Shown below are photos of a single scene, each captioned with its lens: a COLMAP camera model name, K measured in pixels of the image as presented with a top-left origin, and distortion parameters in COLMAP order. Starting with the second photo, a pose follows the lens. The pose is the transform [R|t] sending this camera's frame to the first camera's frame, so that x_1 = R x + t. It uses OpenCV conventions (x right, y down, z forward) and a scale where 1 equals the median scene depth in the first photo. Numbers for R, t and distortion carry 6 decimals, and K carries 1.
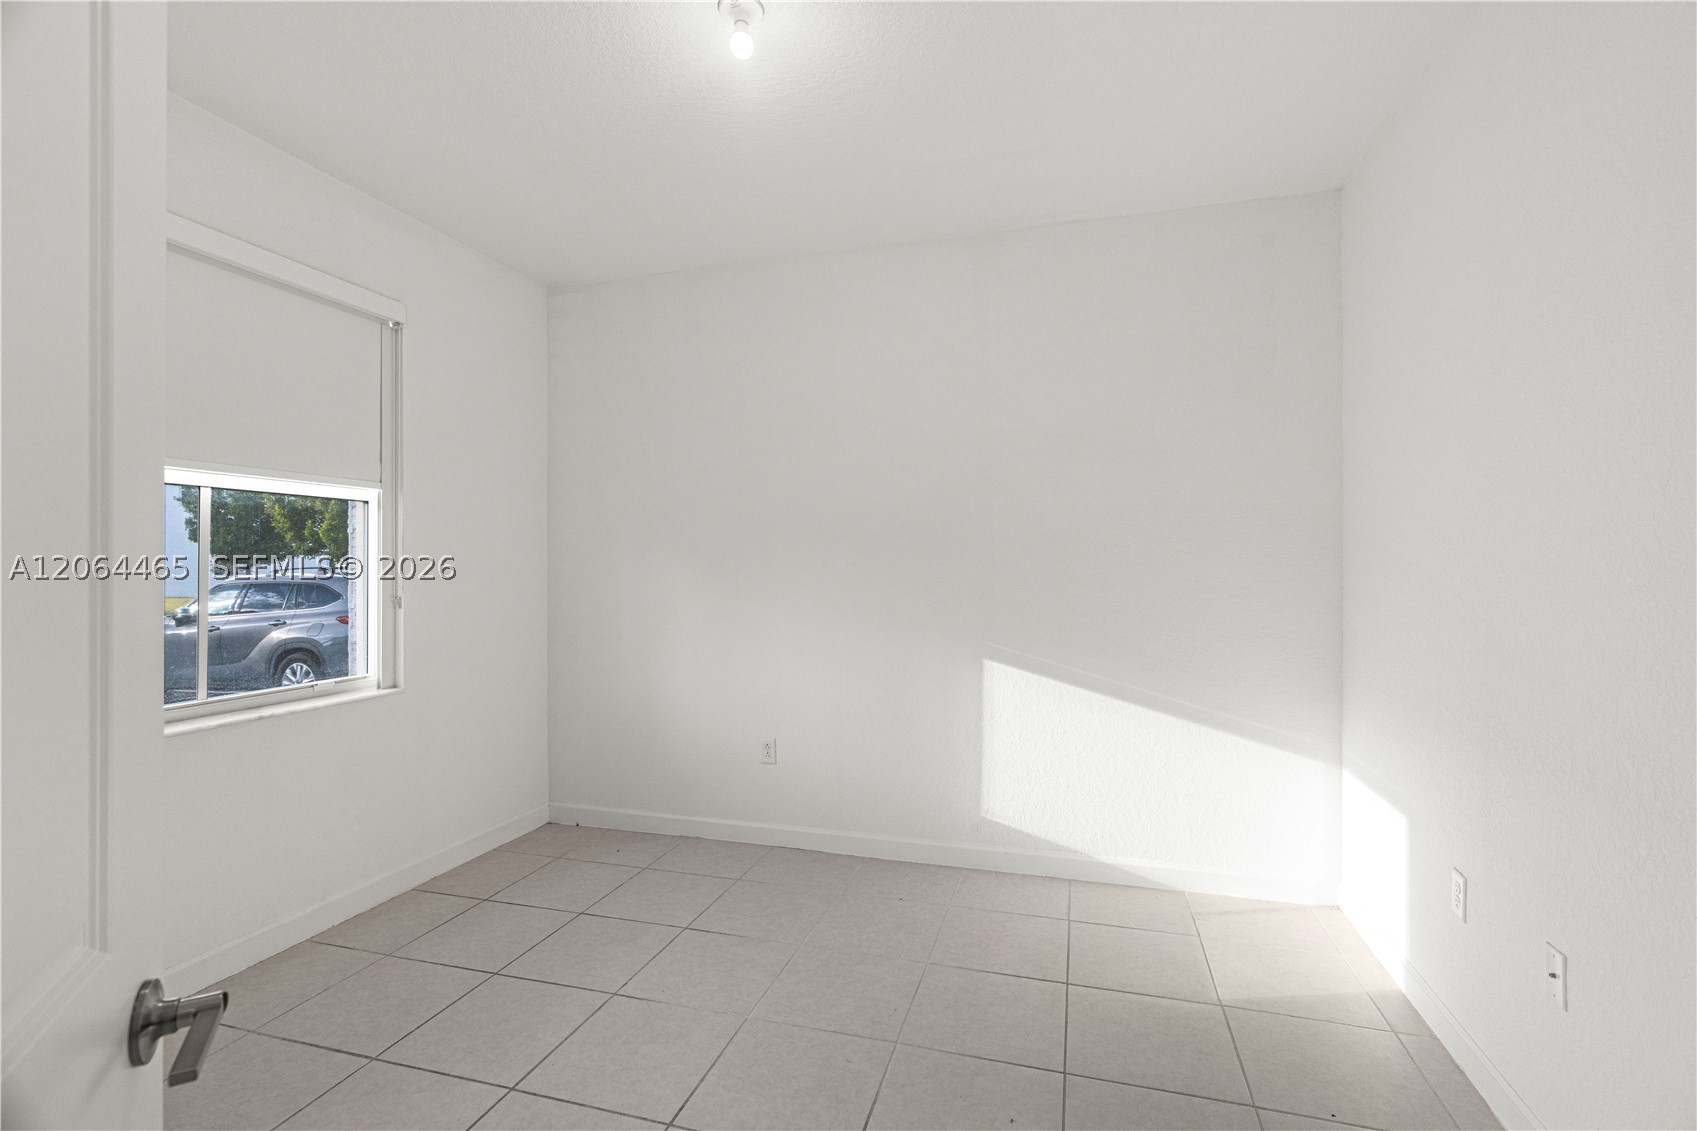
lens RADIAL K [[761.0, 0, 887.3], [0, 761.0, 572.9], [0, 0, 1]] dist [-0.004522, 0.002048]
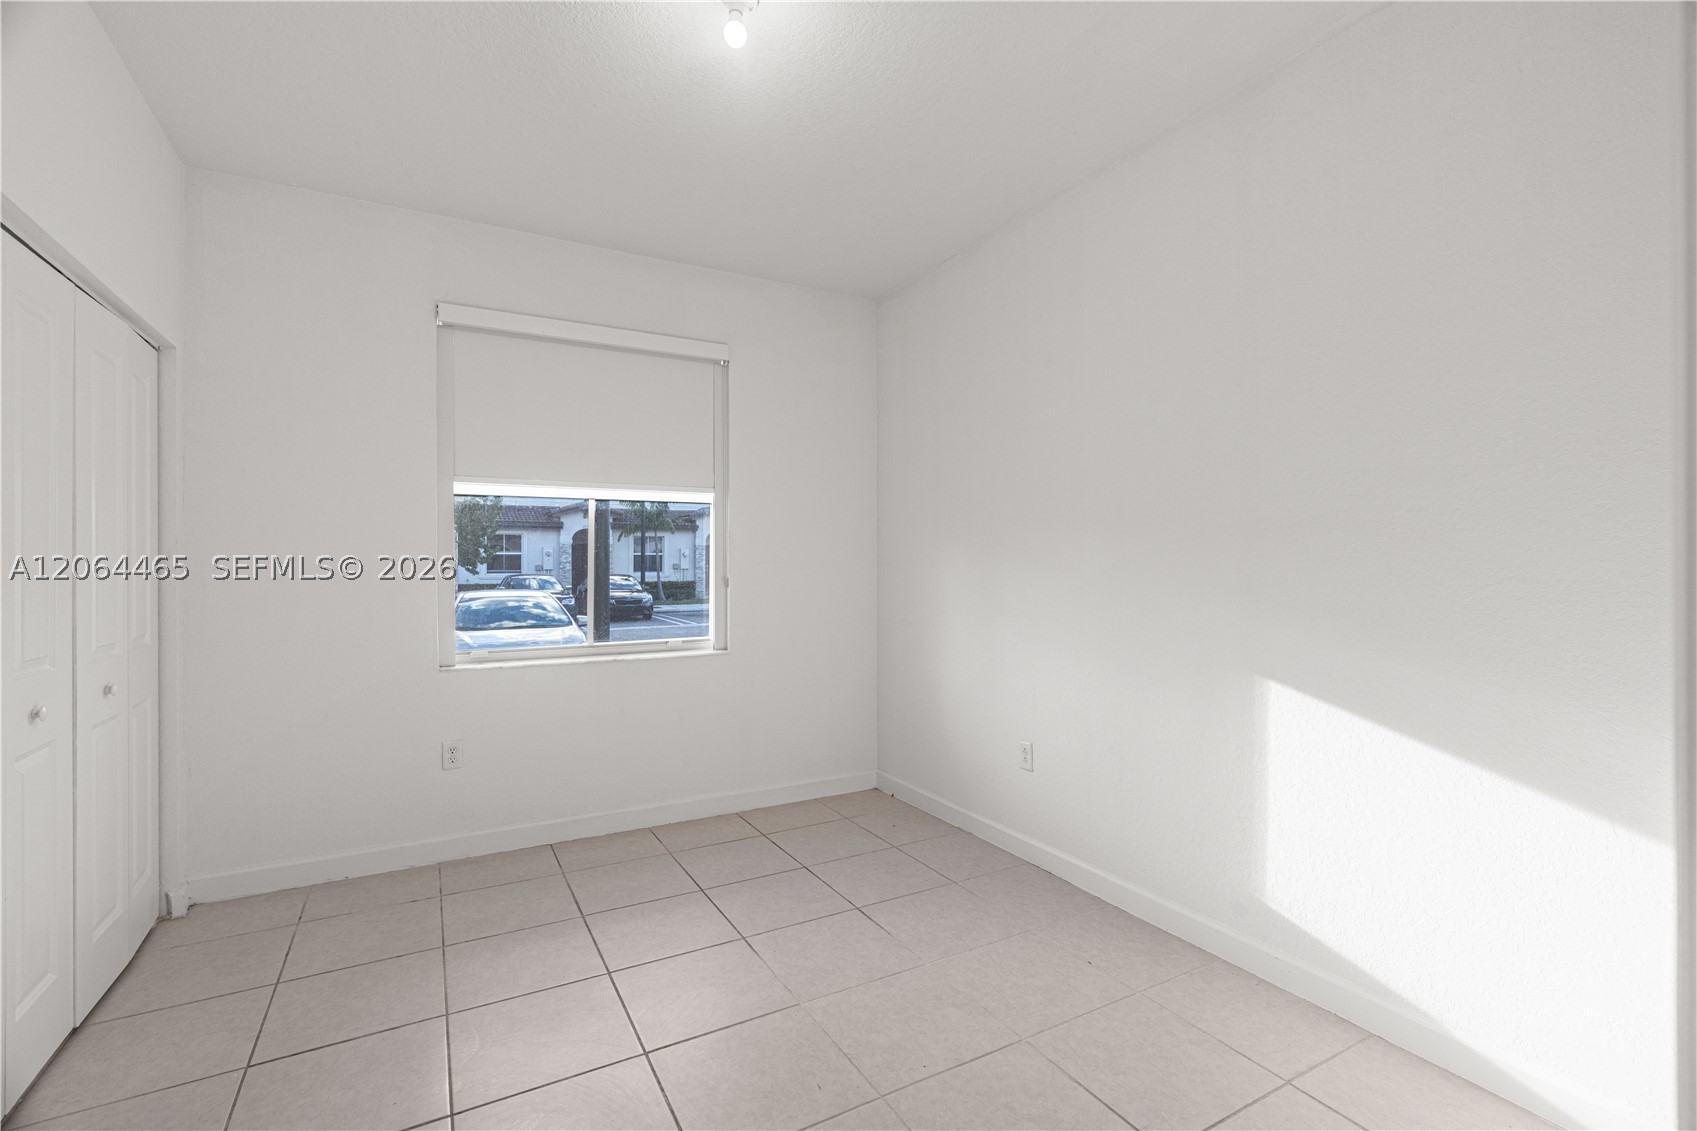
lens RADIAL K [[761.0, 0, 855.7], [0, 761.0, 575.8], [0, 0, 1]] dist [-0.004522, 0.002048]
pose [[0.715511, 0.013858, -0.698464, 0.390242], [-0.006808, 0.999894, 0.012864, 0.009040], [0.698569, -0.004449, 0.715529, 0.243957]]
